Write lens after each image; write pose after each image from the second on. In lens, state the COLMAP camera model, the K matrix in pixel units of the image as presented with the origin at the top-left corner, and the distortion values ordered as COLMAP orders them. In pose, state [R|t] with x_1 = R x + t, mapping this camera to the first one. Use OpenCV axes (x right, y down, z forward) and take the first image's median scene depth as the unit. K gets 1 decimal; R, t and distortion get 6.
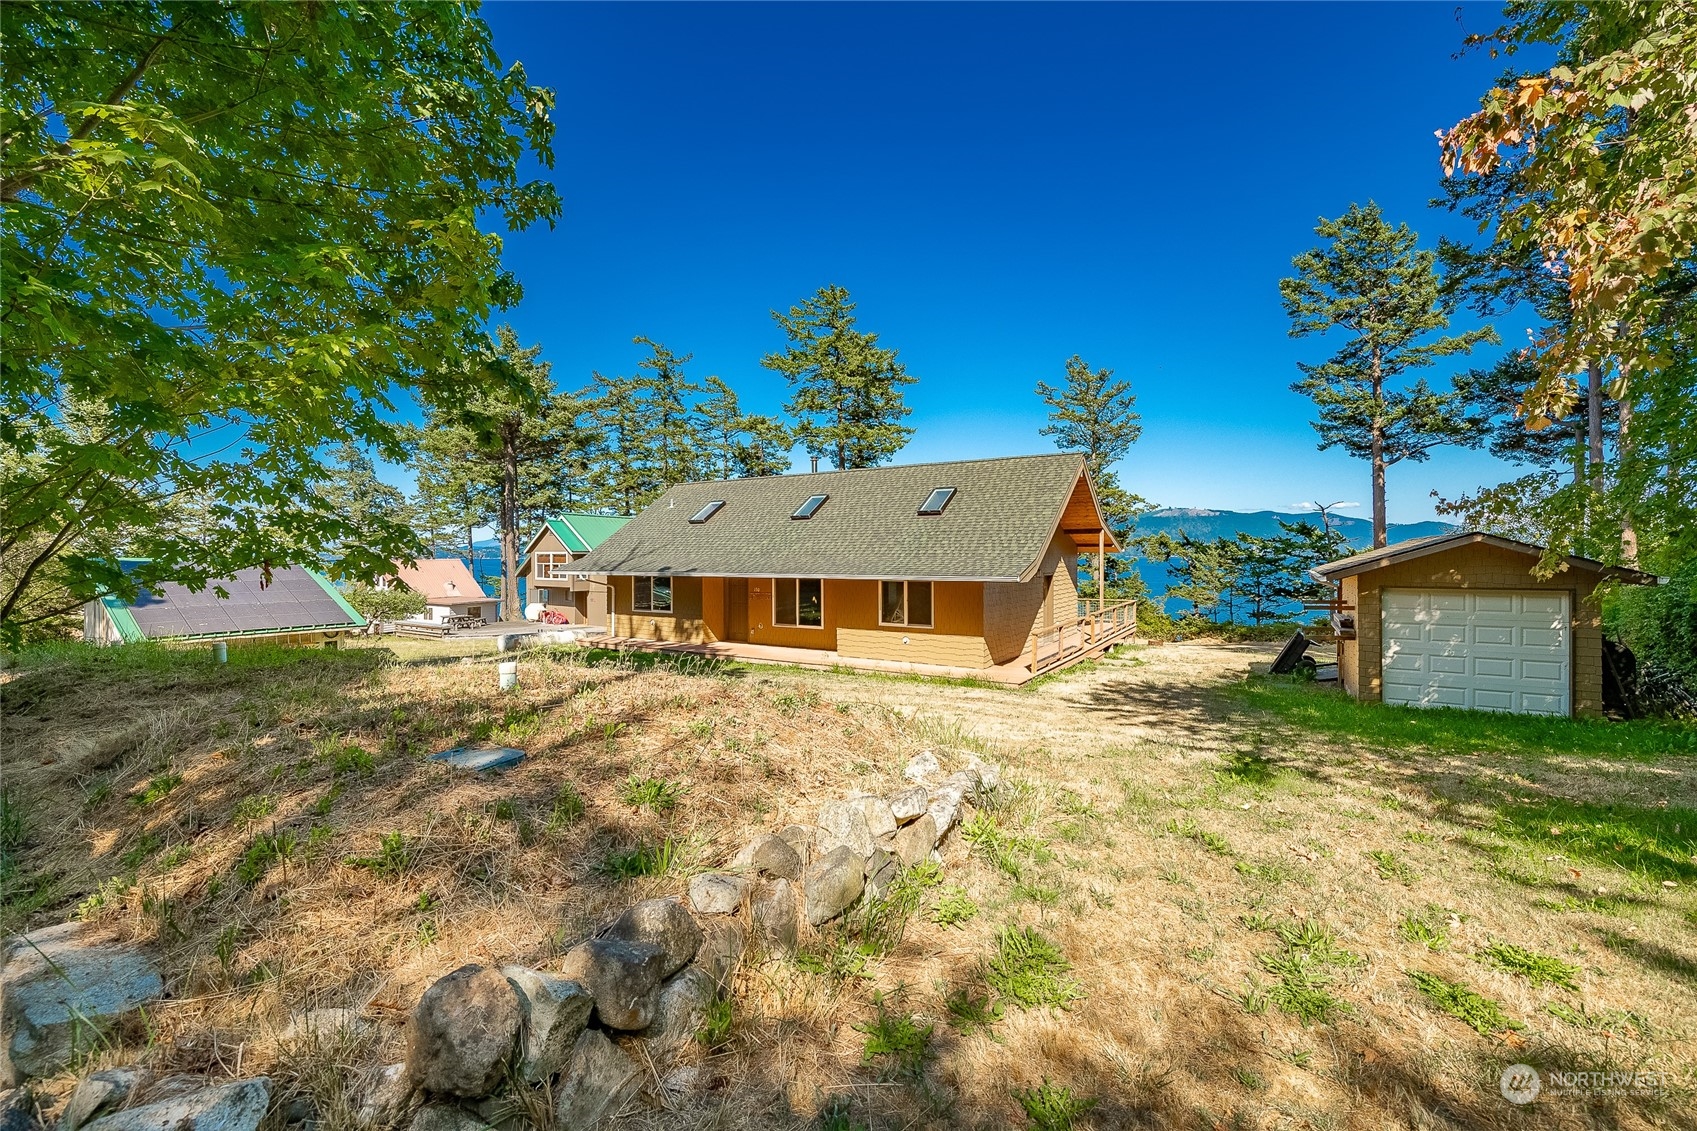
lens RADIAL K [[694.6, 0, 851.0], [0, 694.6, 562.8], [0, 0, 1]] dist [-0.011102, -0.000859]
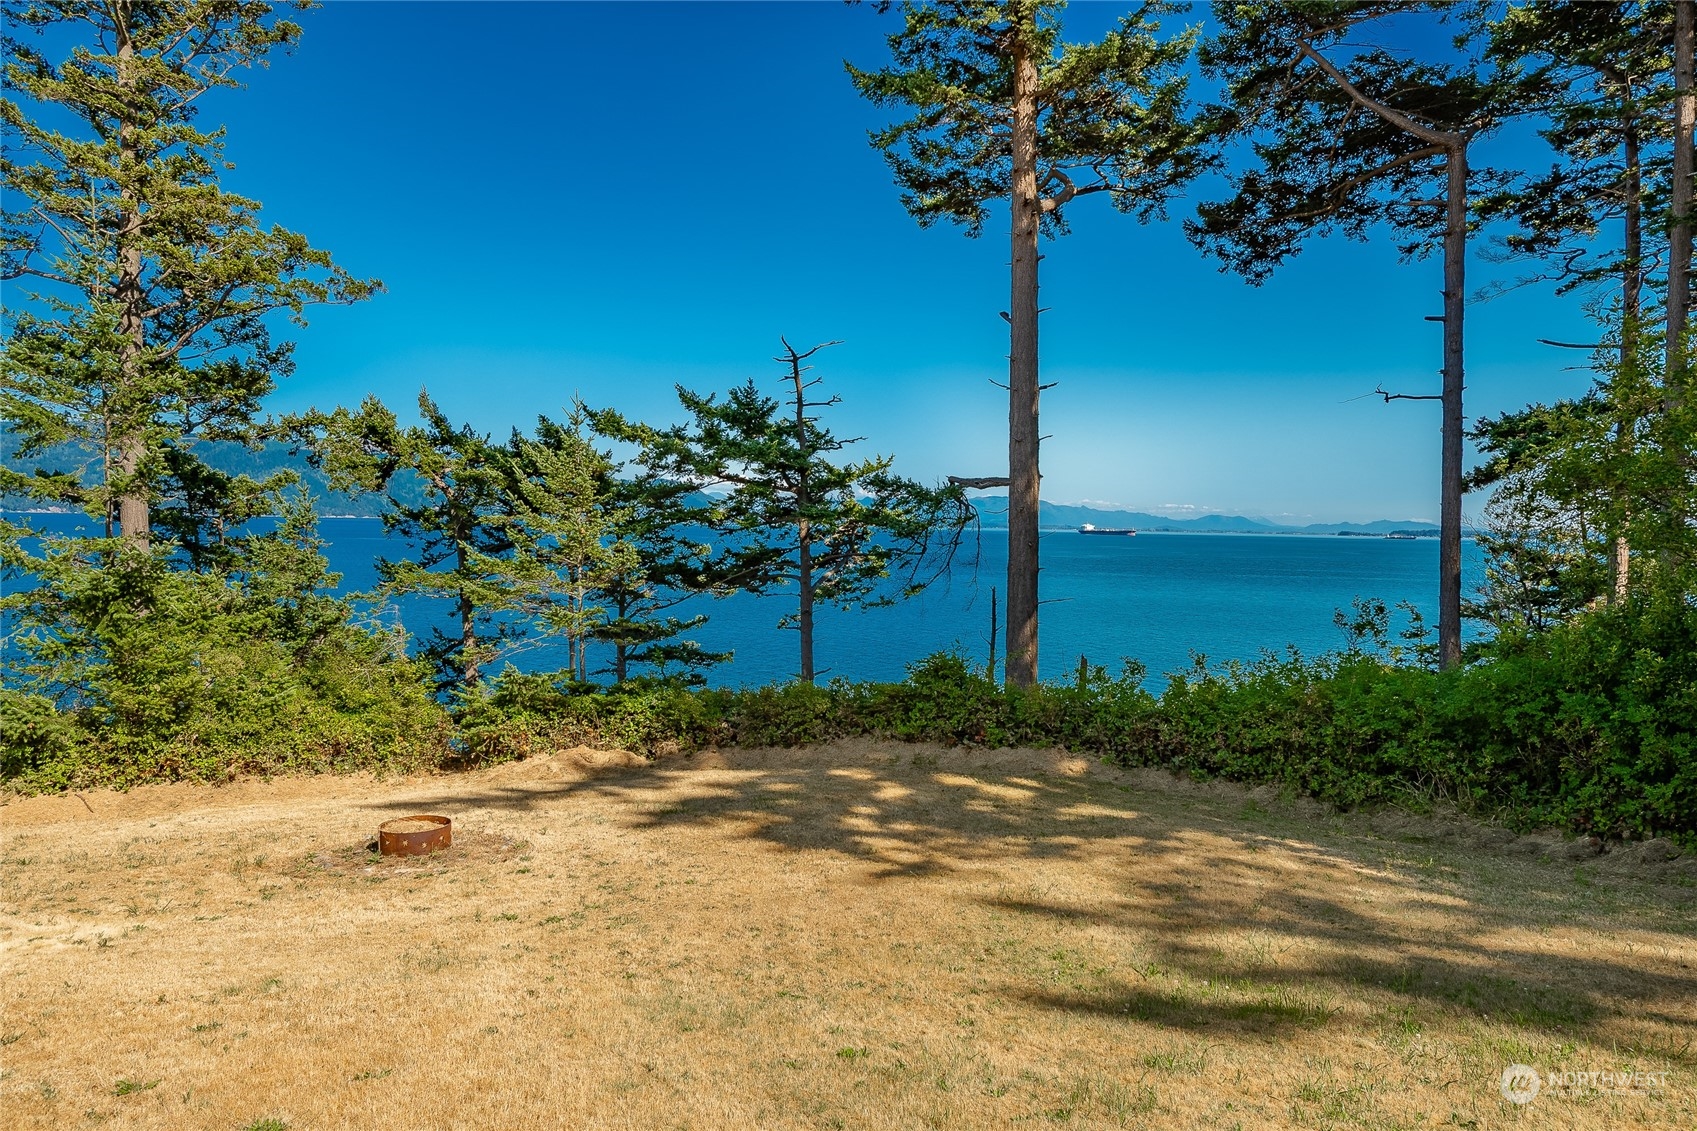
lens RADIAL K [[1117.2, 0, 852.0], [0, 1117.2, 562.7], [0, 0, 1]] dist [0.007733, 0.004154]
pose [[0.644011, -0.014714, 0.764875, 0.189146], [-0.013734, 0.999432, 0.030790, 0.015030], [-0.764893, -0.030334, 0.643443, 0.485531]]
